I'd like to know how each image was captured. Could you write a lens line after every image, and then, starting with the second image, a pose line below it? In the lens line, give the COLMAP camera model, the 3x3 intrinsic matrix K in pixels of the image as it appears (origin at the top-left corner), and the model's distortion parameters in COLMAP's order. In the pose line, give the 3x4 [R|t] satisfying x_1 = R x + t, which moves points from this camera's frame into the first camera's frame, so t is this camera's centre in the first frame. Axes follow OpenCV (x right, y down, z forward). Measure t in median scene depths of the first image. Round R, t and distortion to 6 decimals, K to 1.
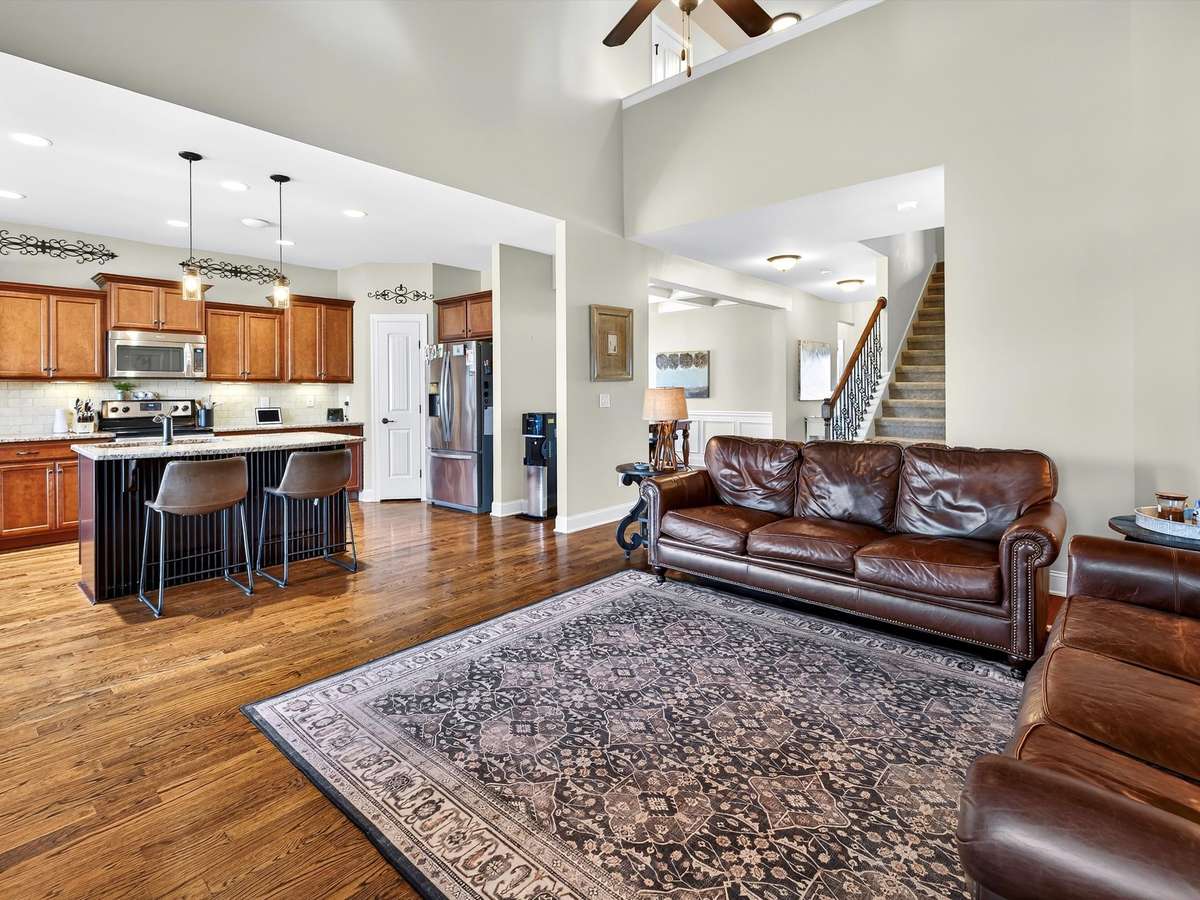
lens RADIAL K [[584.8, 0, 571.1], [0, 584.8, 388.9], [0, 0, 1]] dist [0.008923, -0.004573]
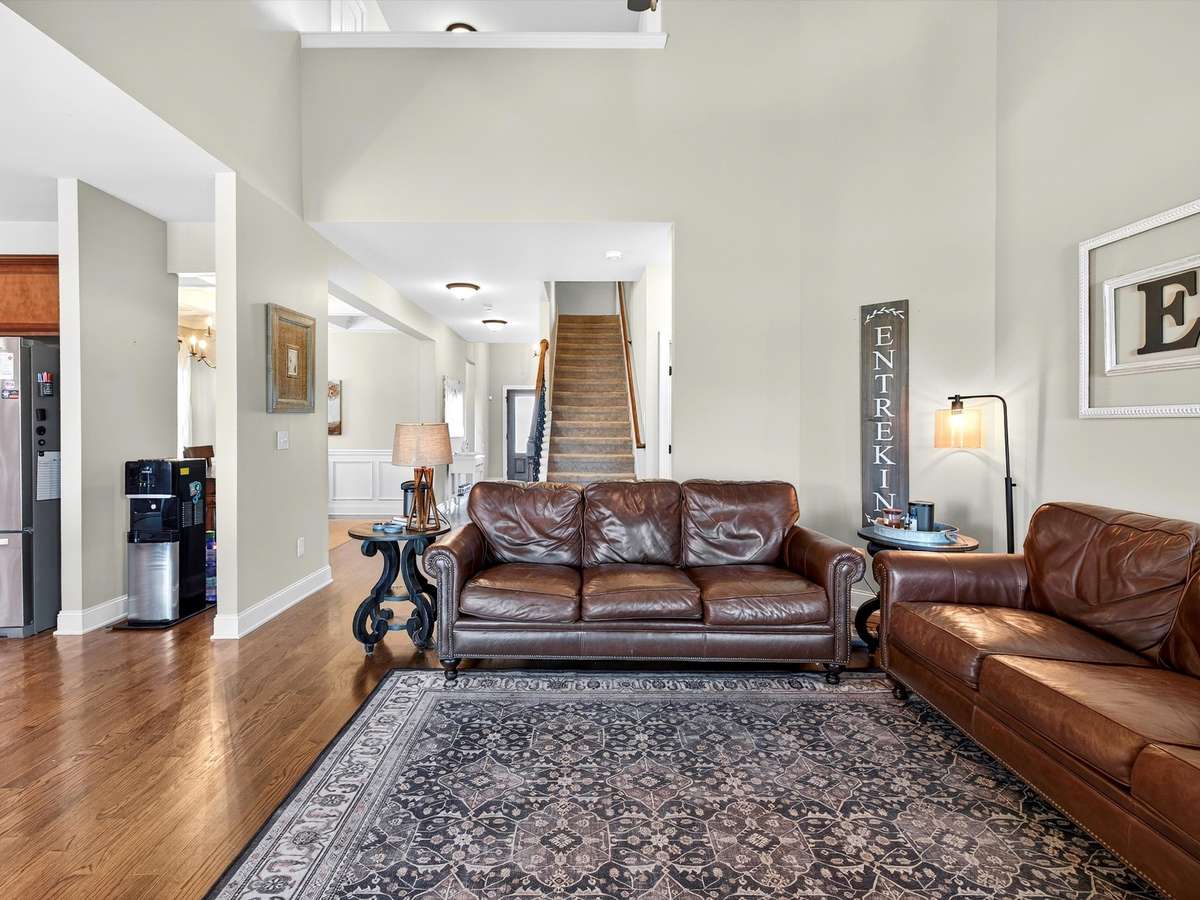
lens RADIAL K [[584.8, 0, 567.5], [0, 584.8, 428.7], [0, 0, 1]] dist [0.008923, -0.004573]
pose [[0.736119, 0.006286, 0.676823, -0.162334], [-0.008713, 0.999962, 0.000190, 0.002557], [-0.676796, -0.006037, 0.736146, 0.218557]]
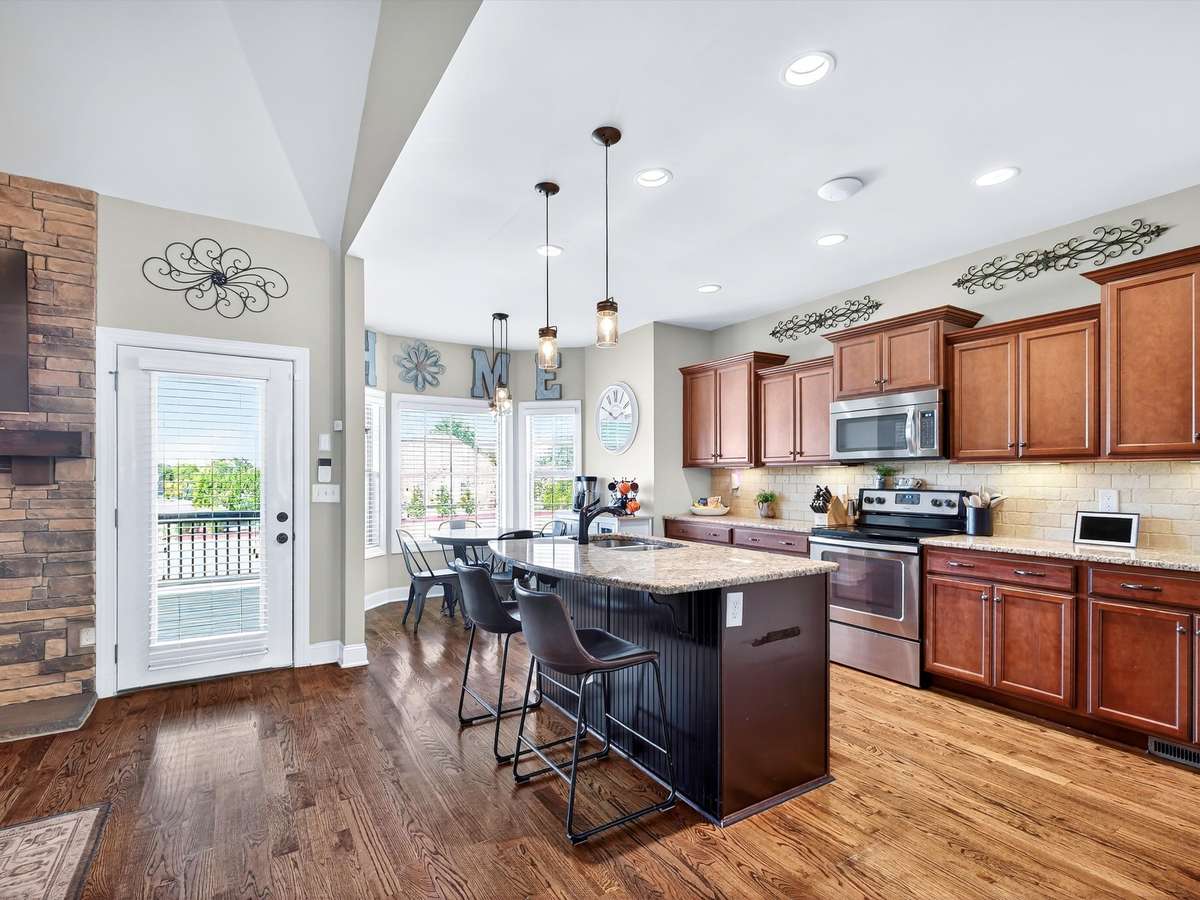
lens RADIAL K [[584.8, 0, 582.3], [0, 584.8, 470.9], [0, 0, 1]] dist [0.008923, -0.004573]
pose [[-0.262330, -0.002978, -0.964974, 0.081491], [0.005616, 0.999974, -0.004613, -0.002912], [0.964962, -0.006629, -0.262306, 0.809923]]
